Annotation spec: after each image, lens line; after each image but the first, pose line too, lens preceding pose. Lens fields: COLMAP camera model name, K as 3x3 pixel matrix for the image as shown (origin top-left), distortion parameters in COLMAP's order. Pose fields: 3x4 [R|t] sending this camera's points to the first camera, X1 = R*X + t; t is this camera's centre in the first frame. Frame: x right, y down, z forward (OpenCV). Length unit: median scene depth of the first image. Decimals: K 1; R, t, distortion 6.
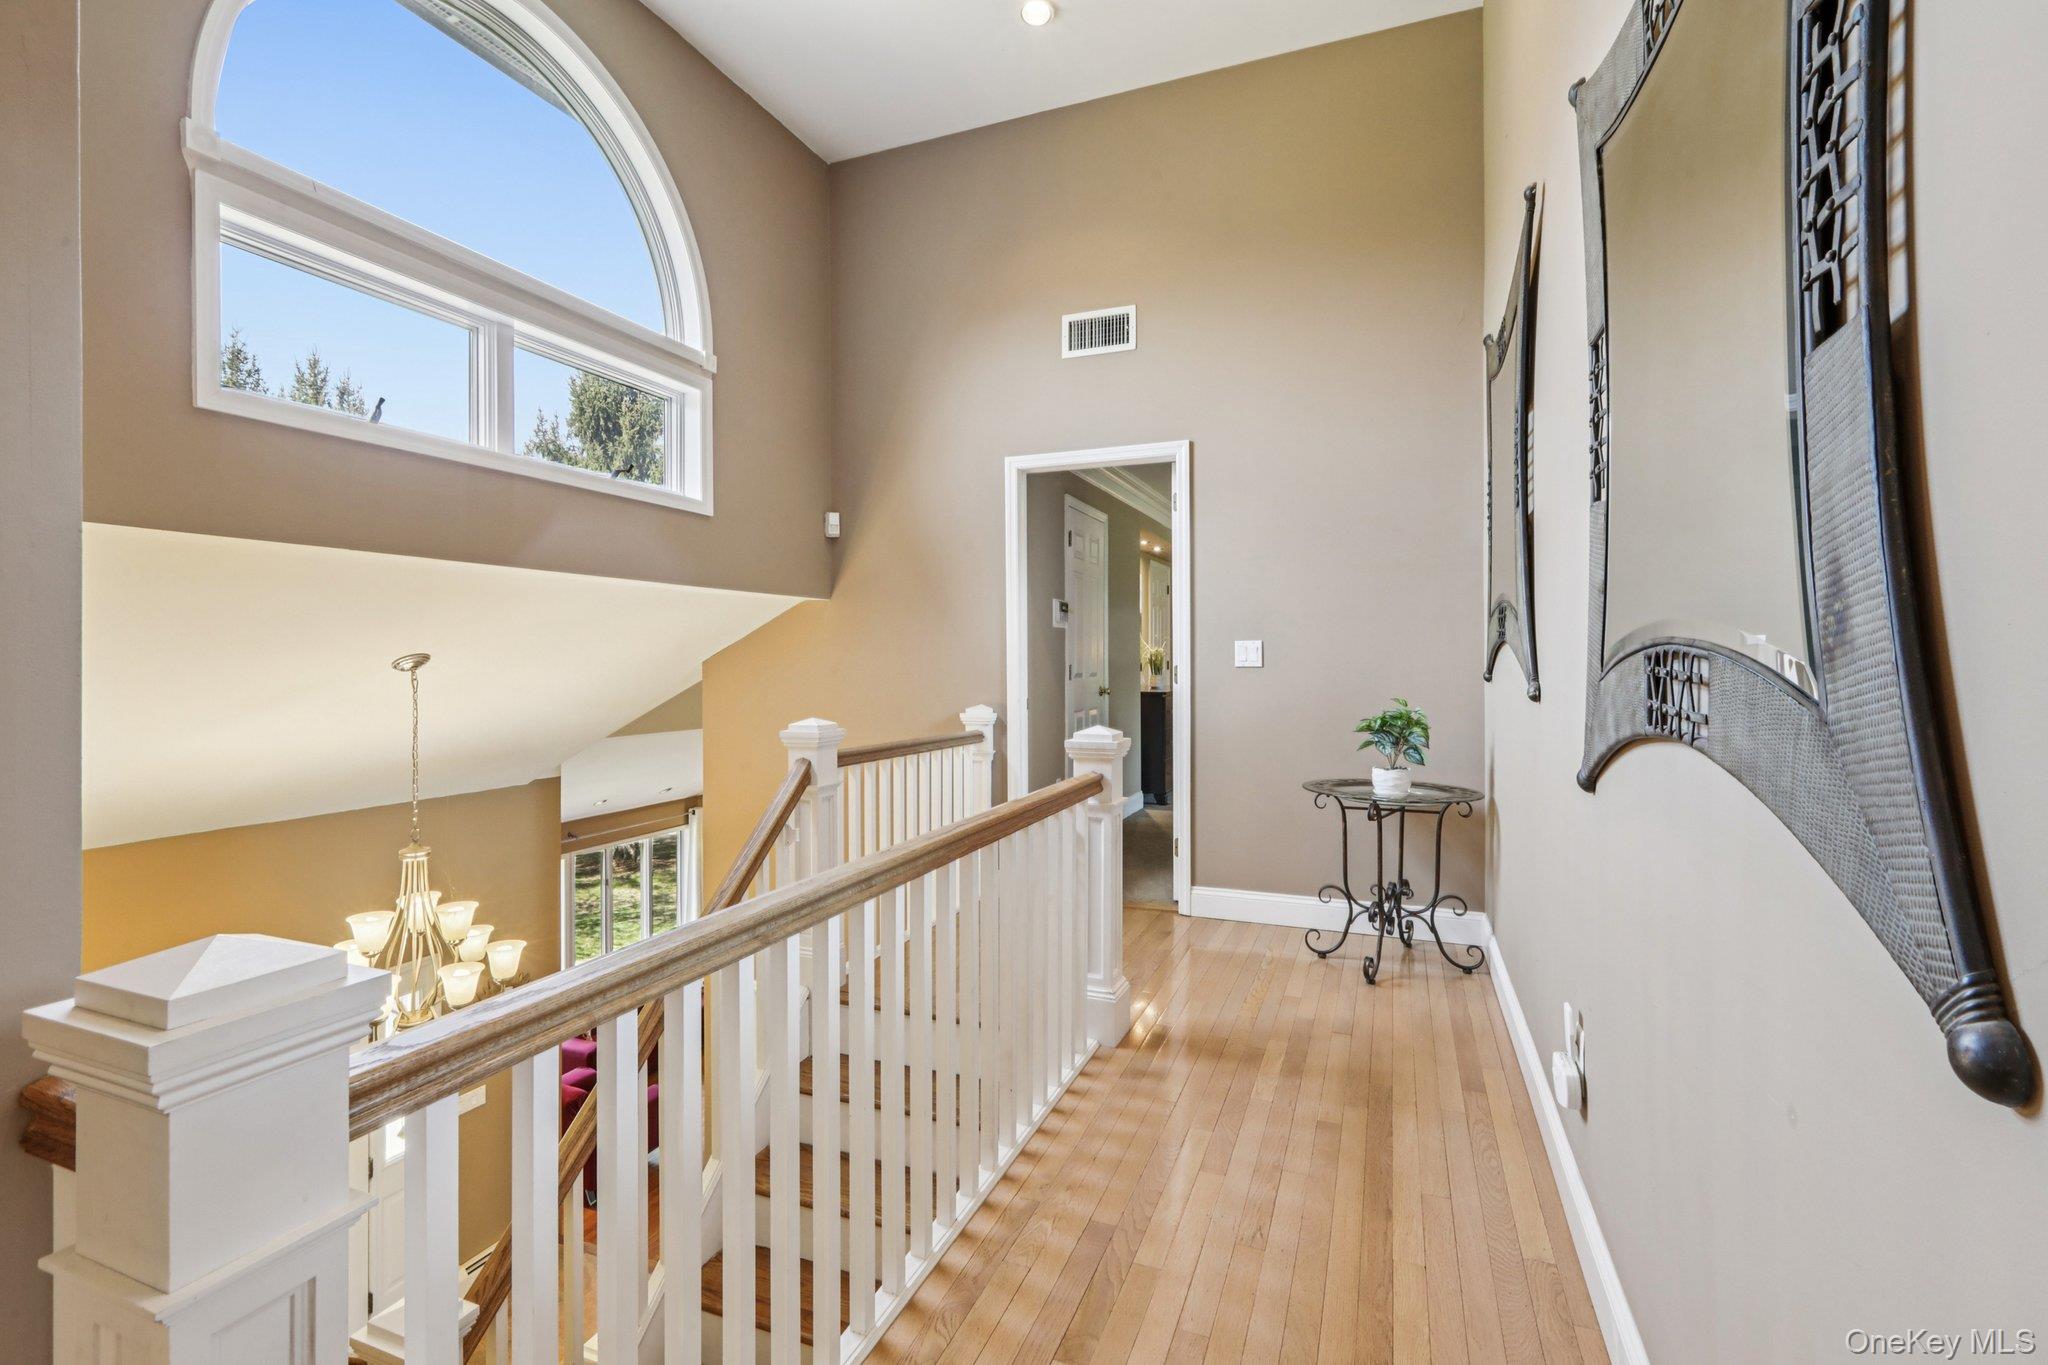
lens RADIAL K [[923.2, 0, 1022.1], [0, 923.2, 637.5], [0, 0, 1]] dist [0.000226, 0.001283]
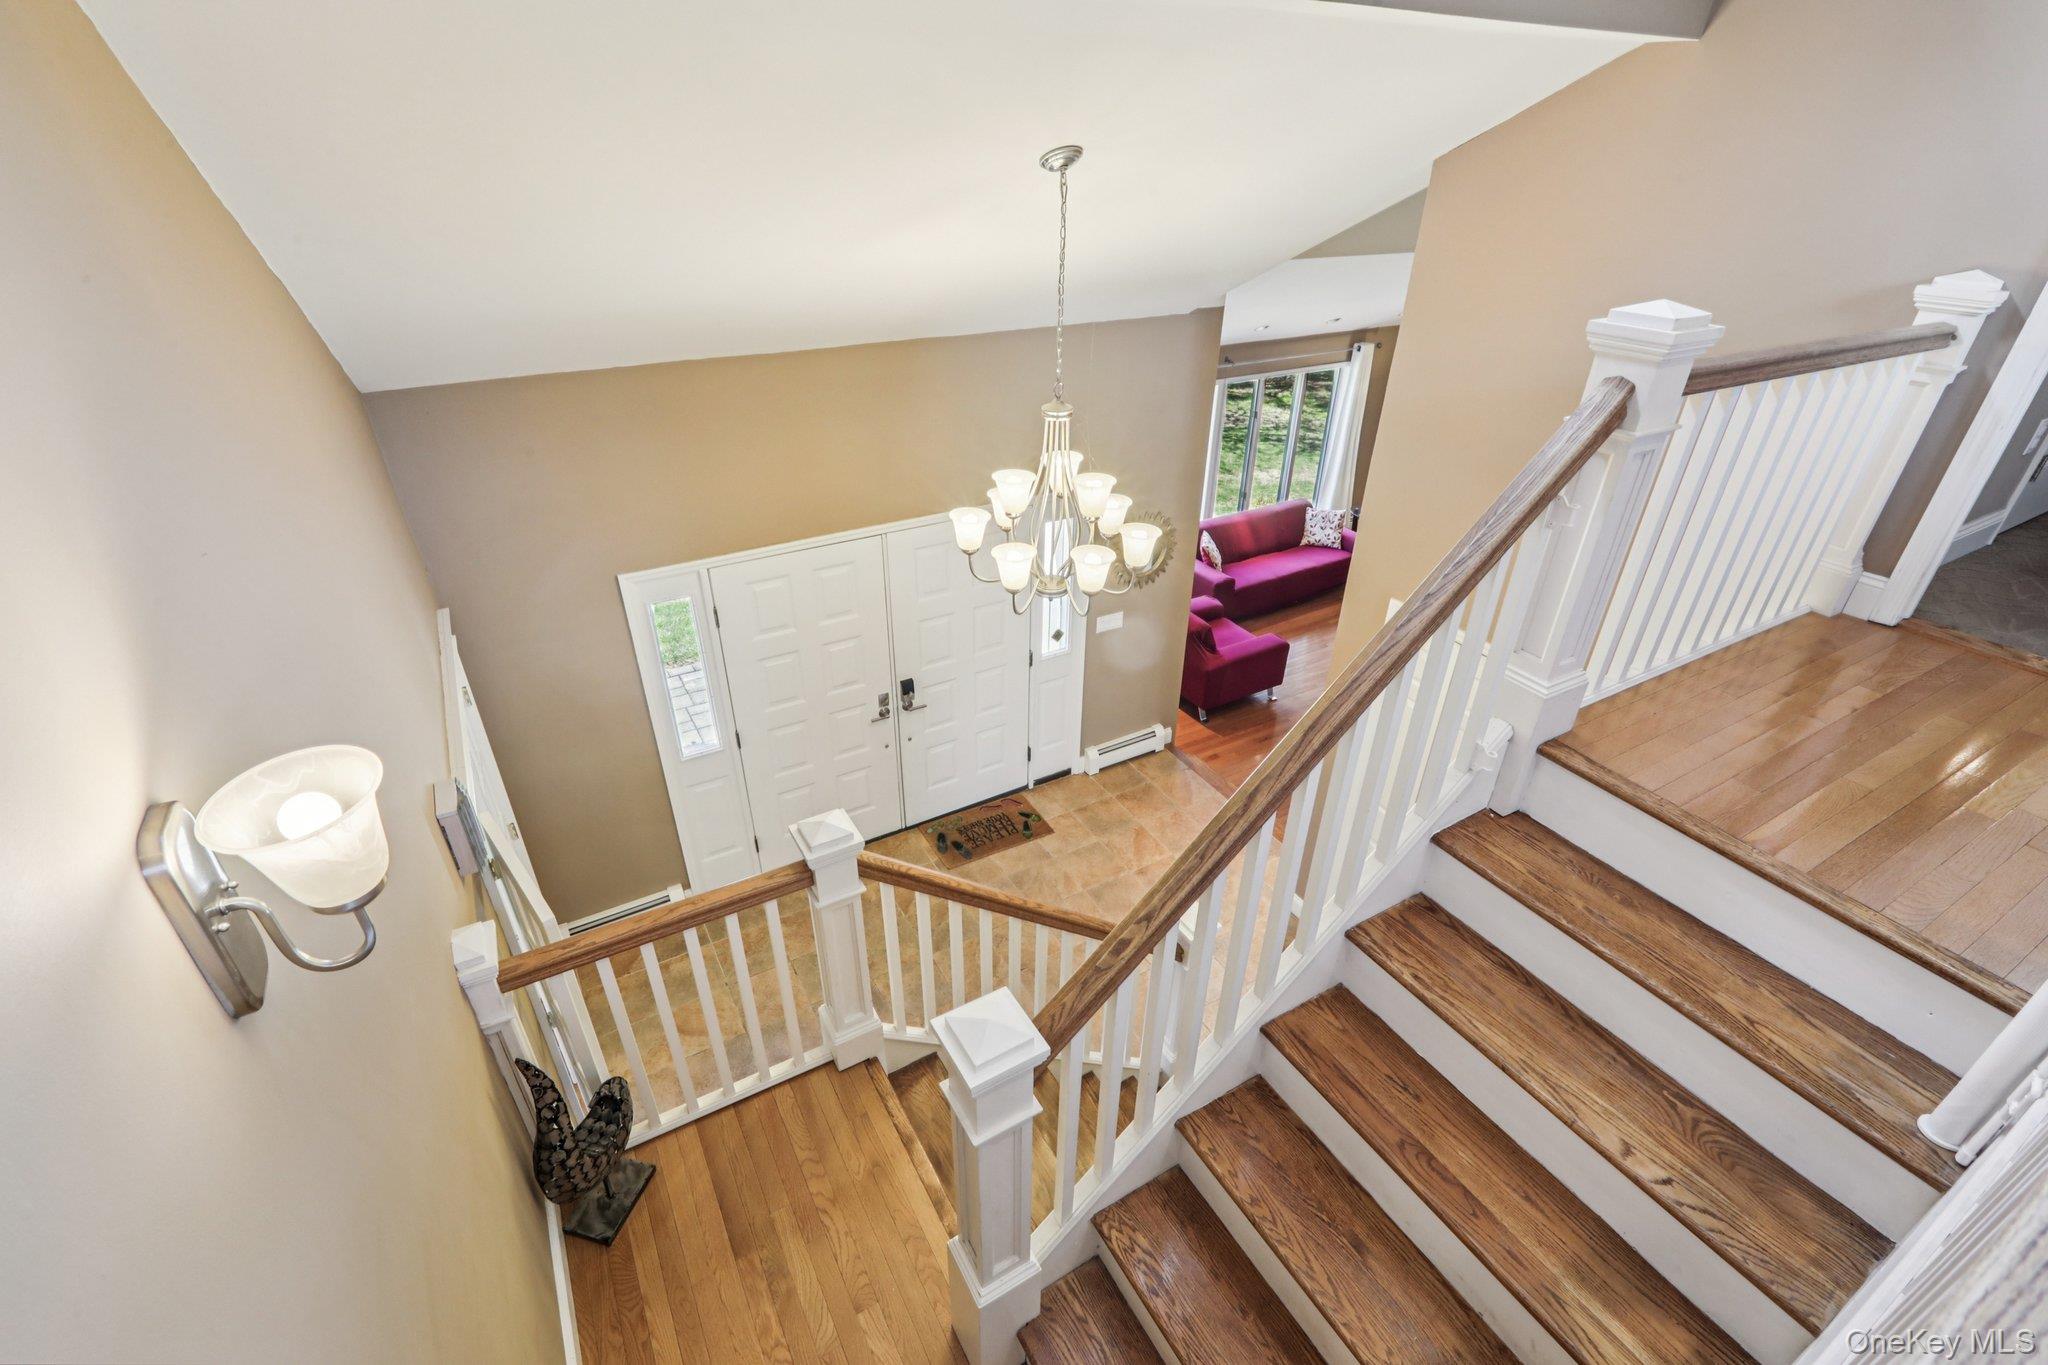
lens RADIAL K [[926.8, 0, 987.2], [0, 926.8, 684.7], [0, 0, 1]] dist [-0.002971, -0.001186]
pose [[0.765794, 0.333309, -0.549968, -0.137341], [0.005507, 0.851771, 0.523885, -0.003206], [0.643063, -0.404217, 0.650445, 0.274756]]
